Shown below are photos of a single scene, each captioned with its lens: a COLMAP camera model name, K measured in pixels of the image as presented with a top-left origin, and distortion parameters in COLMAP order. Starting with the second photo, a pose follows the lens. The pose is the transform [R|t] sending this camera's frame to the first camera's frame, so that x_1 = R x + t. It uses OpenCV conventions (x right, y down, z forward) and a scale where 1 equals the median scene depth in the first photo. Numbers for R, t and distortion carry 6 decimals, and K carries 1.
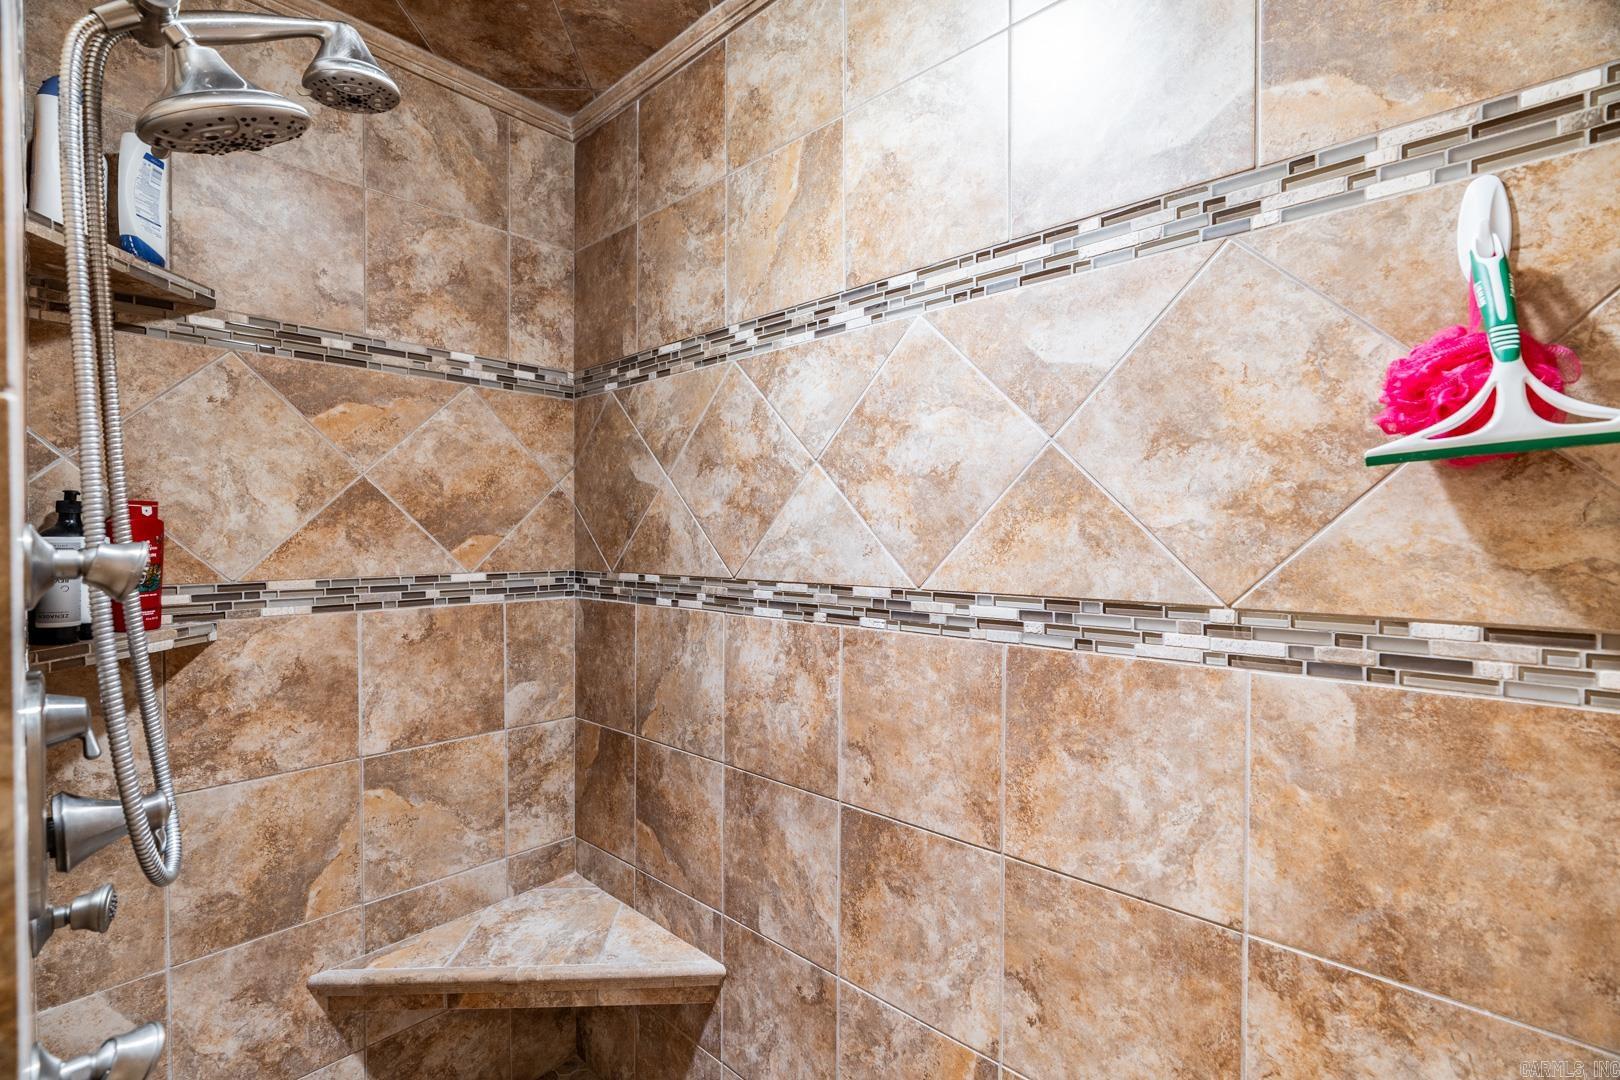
lens RADIAL K [[738.4, 0, 807.0], [0, 738.4, 545.5], [0, 0, 1]] dist [-0.012588, 0.003524]
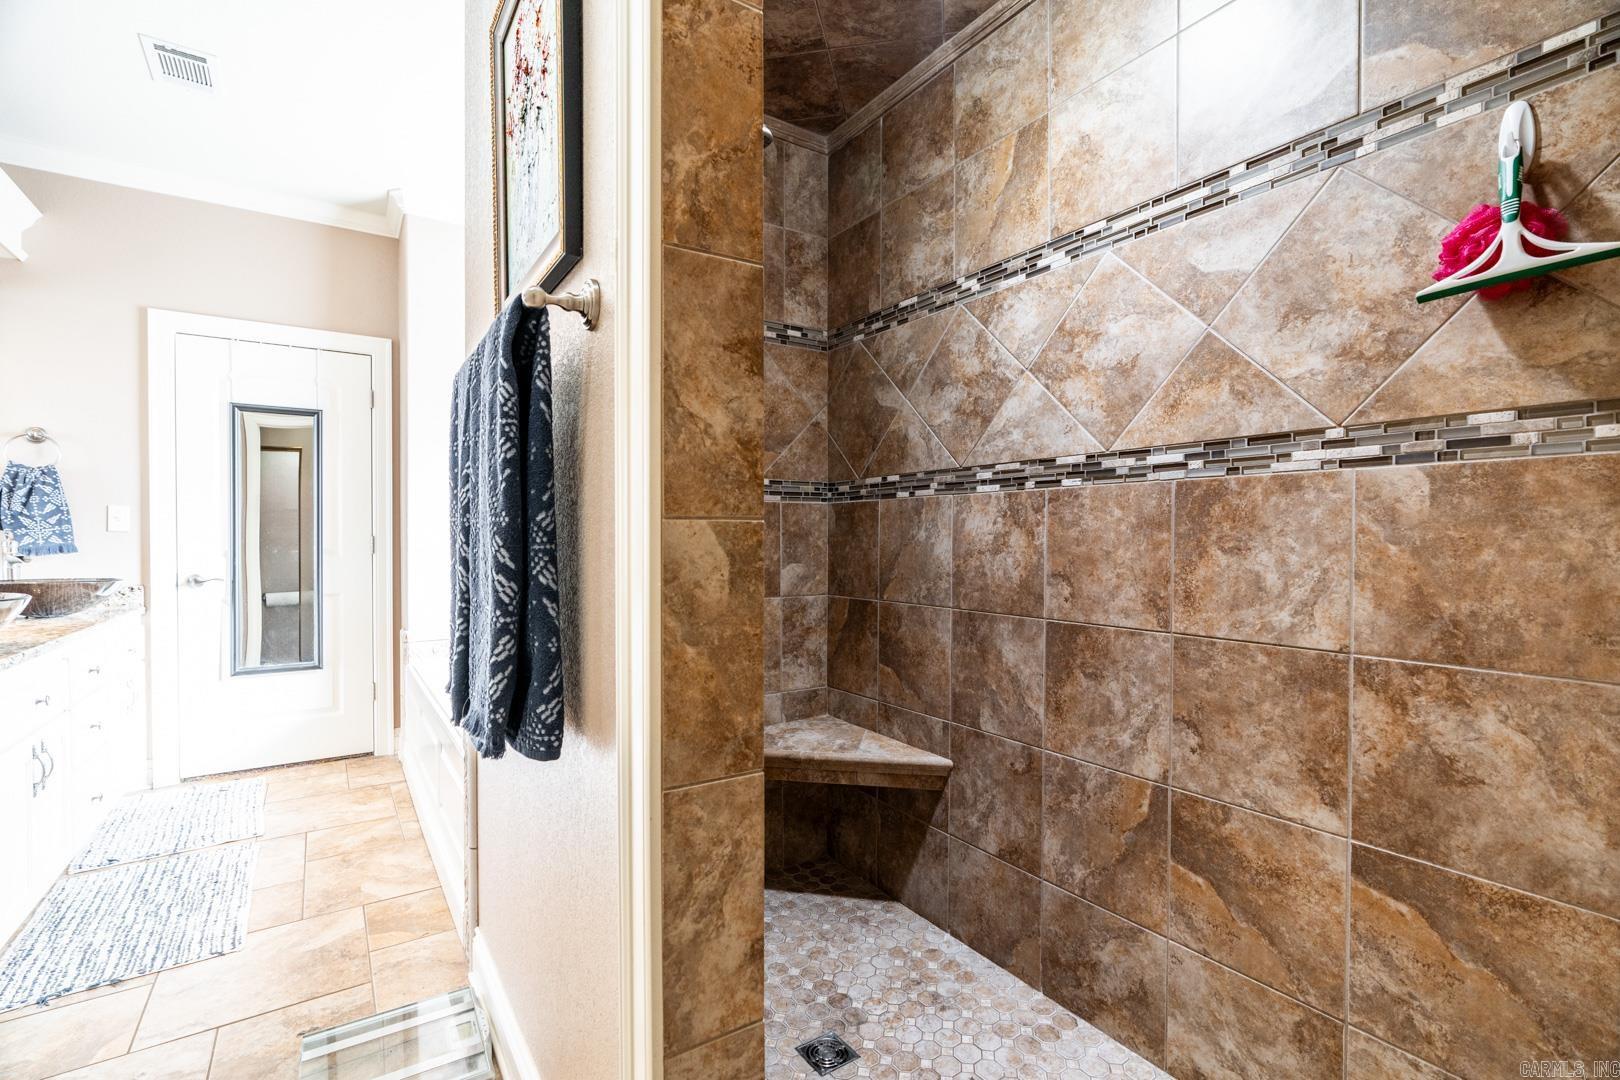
lens RADIAL K [[738.4, 0, 806.7], [0, 738.4, 540.7], [0, 0, 1]] dist [-0.012588, 0.003524]
pose [[0.970636, 0.002748, -0.240539, -0.066507], [-0.003124, 0.999994, -0.001184, 0.249944], [0.240534, 0.001901, 0.970639, -0.500935]]
